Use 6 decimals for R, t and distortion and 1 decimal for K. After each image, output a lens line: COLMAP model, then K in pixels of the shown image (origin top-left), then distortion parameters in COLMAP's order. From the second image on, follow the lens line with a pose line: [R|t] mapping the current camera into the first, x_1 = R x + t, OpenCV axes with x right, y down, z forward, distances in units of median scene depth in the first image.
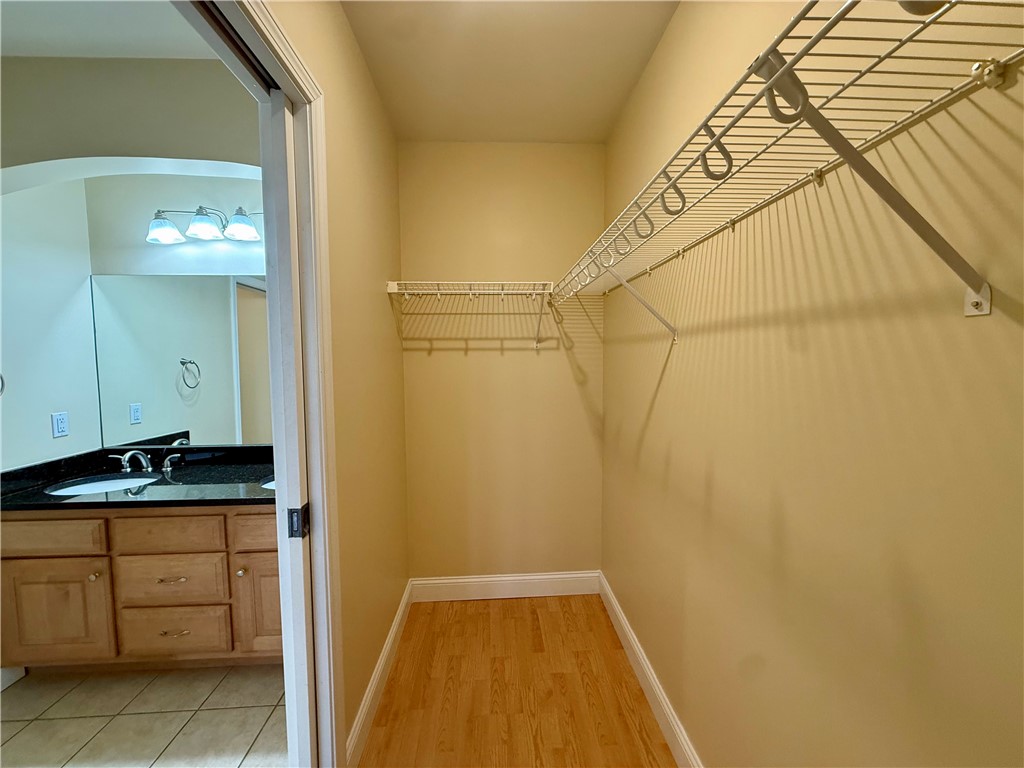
lens RADIAL K [[406.7, 0, 510.6], [0, 406.7, 385.0], [0, 0, 1]] dist [0.000679, -0.000217]
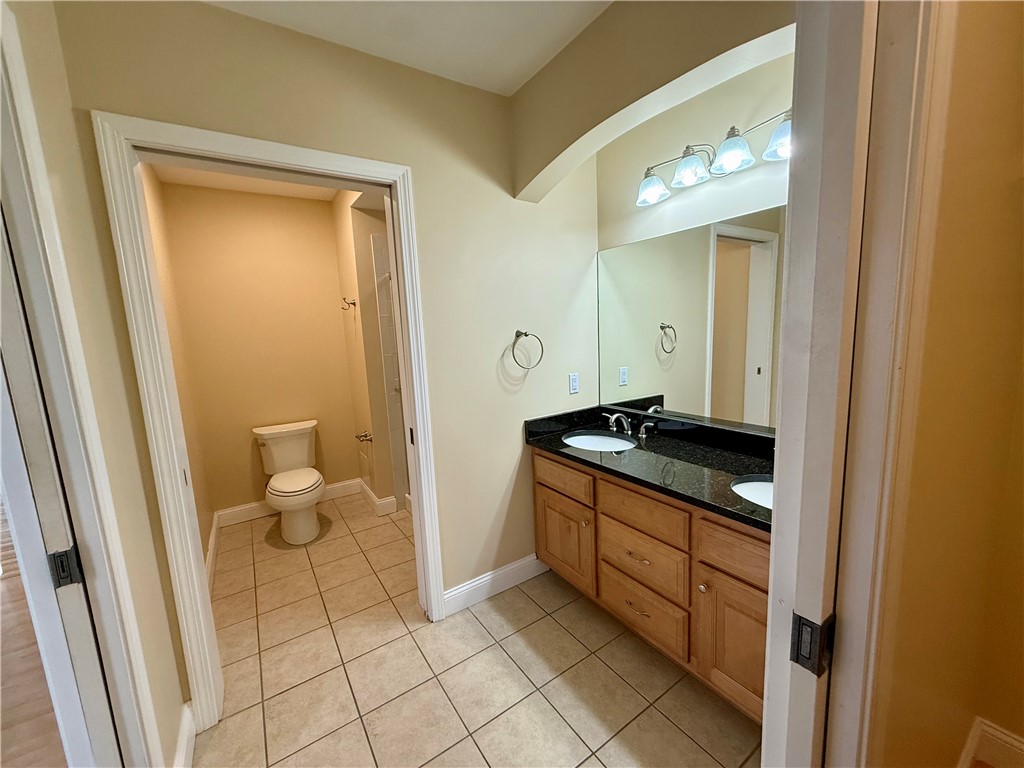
lens RADIAL K [[406.7, 0, 510.6], [0, 406.7, 385.0], [0, 0, 1]] dist [0.000679, -0.000217]
pose [[0.507399, 0.105224, -0.855263, -0.192428], [-0.012147, 0.993291, 0.115000, -0.038666], [0.861626, -0.047962, 0.505273, 0.257913]]
